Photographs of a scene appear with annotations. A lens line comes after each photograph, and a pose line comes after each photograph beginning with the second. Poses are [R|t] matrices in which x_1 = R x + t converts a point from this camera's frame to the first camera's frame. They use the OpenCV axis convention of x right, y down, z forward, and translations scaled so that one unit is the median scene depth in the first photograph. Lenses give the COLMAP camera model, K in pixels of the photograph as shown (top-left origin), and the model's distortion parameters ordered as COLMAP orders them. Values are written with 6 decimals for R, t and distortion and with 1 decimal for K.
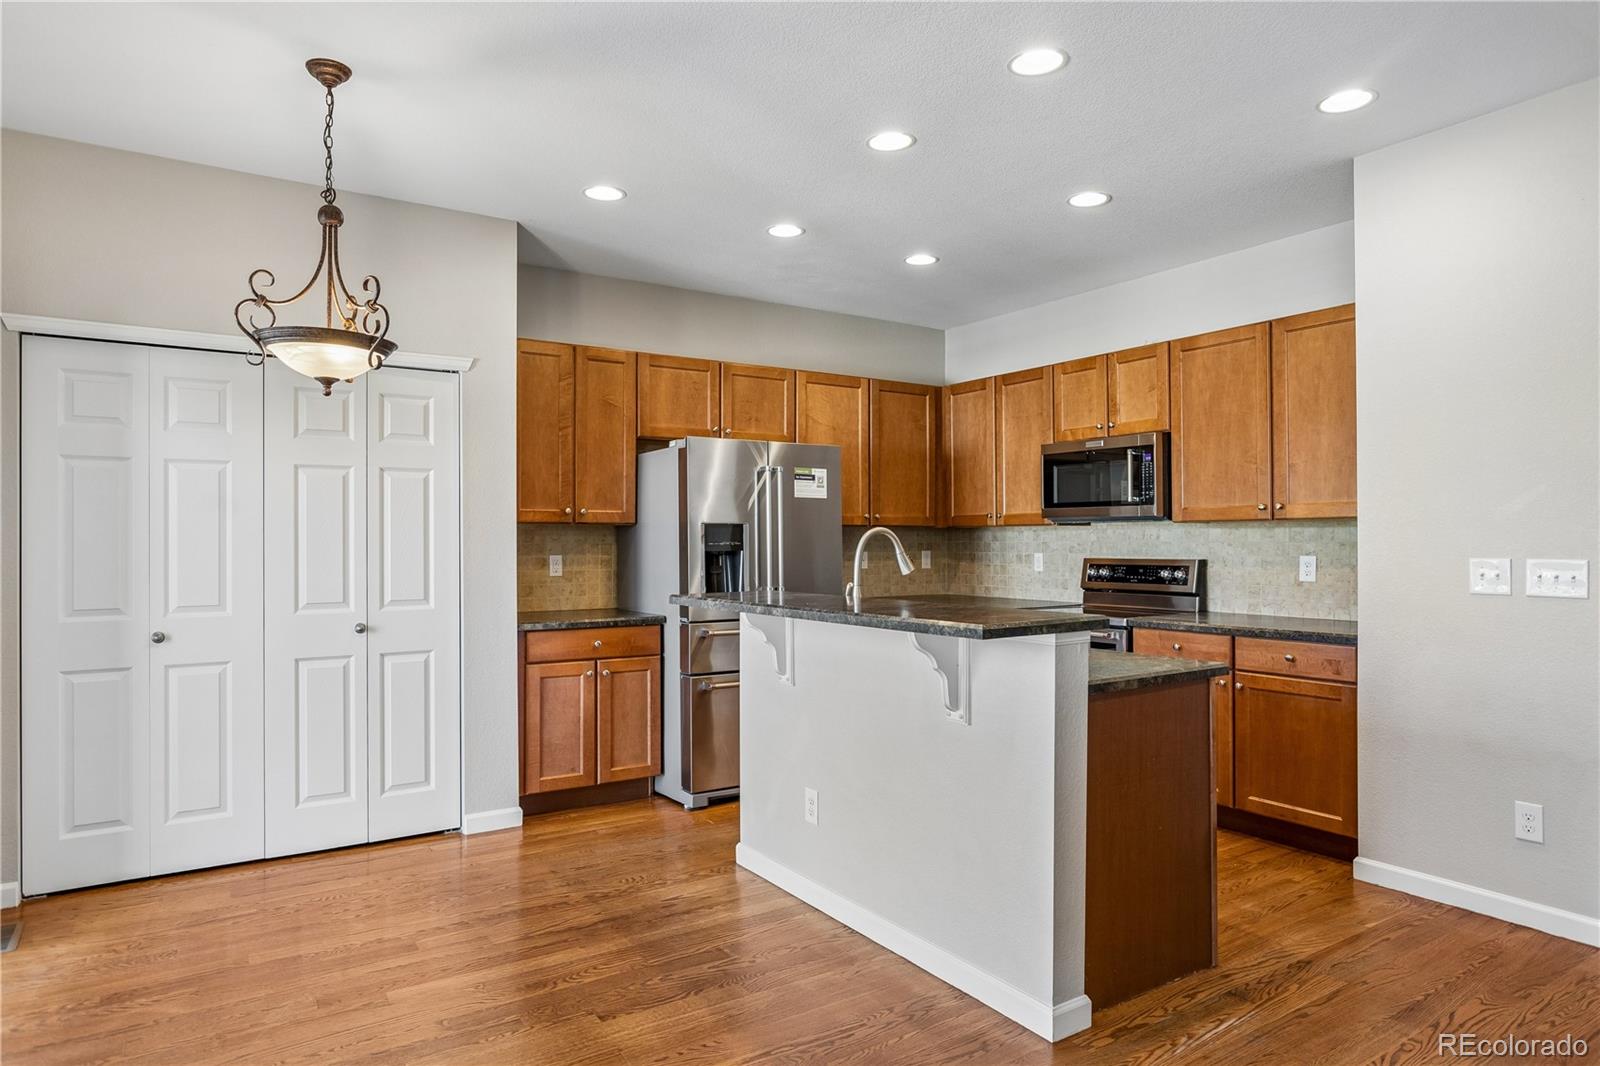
lens RADIAL K [[953.7, 0, 800.0], [0, 953.7, 533.0], [0, 0, 1]] dist [0.001921, 0.000022]
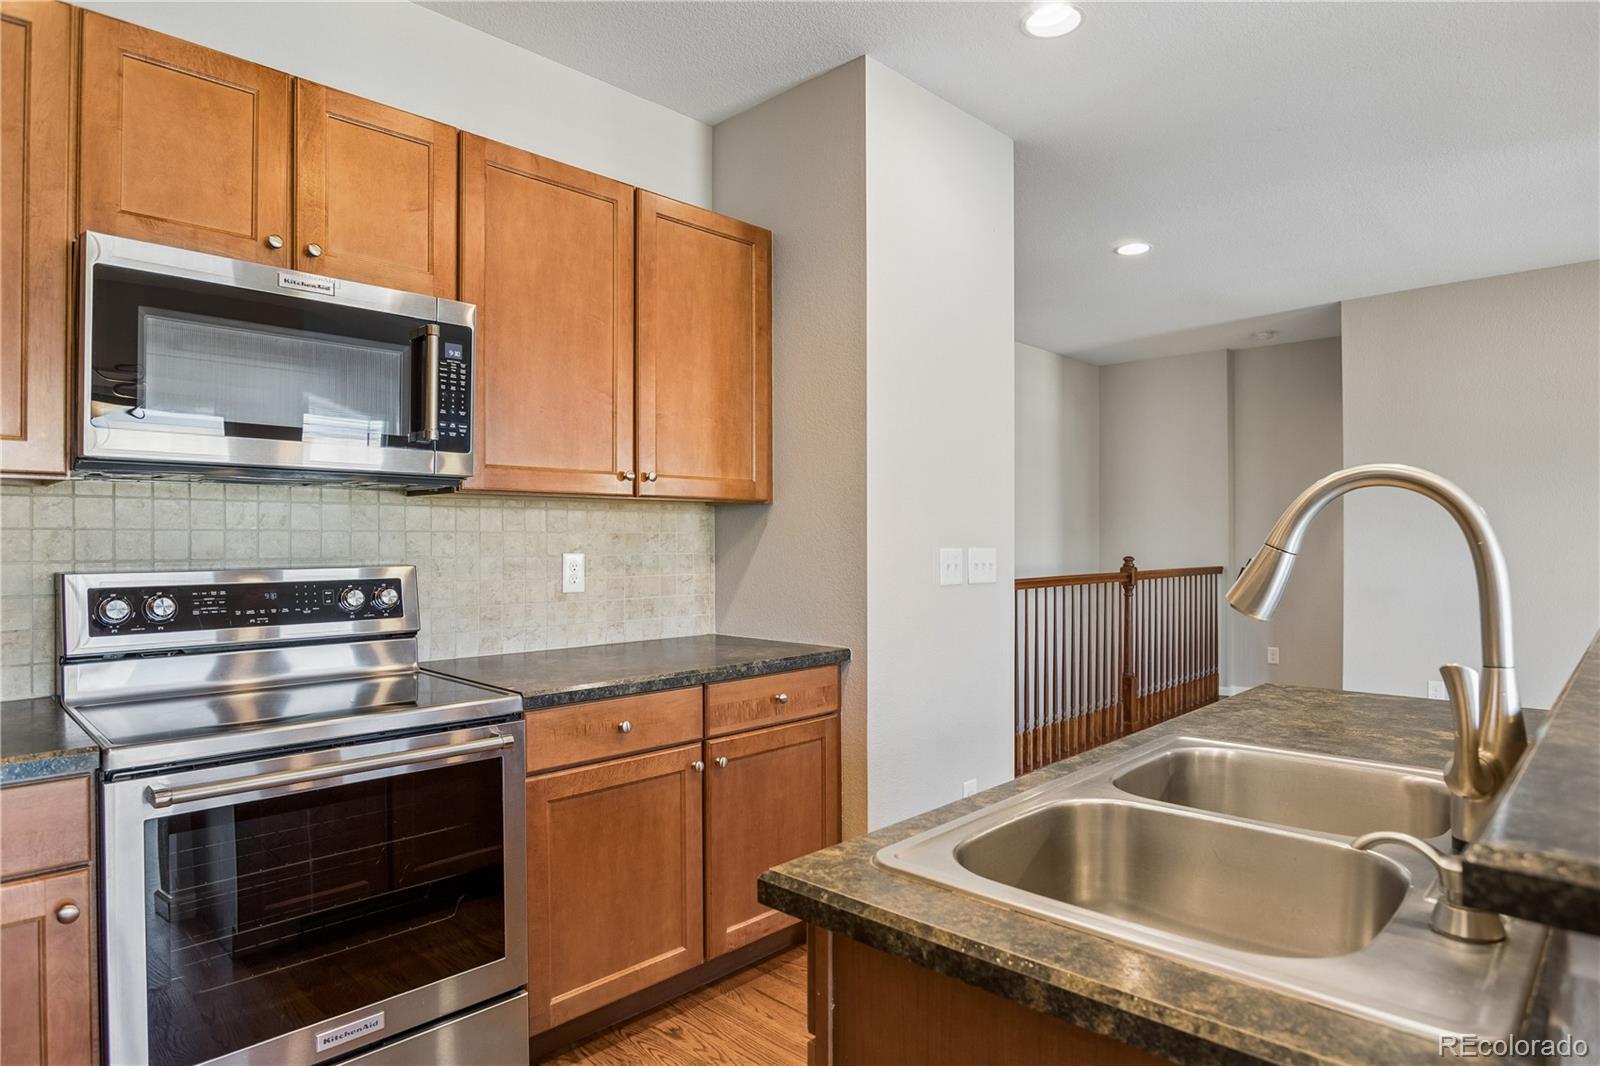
lens RADIAL K [[906.0, 0, 800.0], [0, 906.0, 533.0], [0, 0, 1]] dist [-0.068493, 0.000044]
pose [[-0.223393, 0.009091, 0.974686, -0.112939], [-0.004850, 0.999934, -0.010438, 0.015741], [-0.974716, -0.007059, -0.223334, 0.990254]]
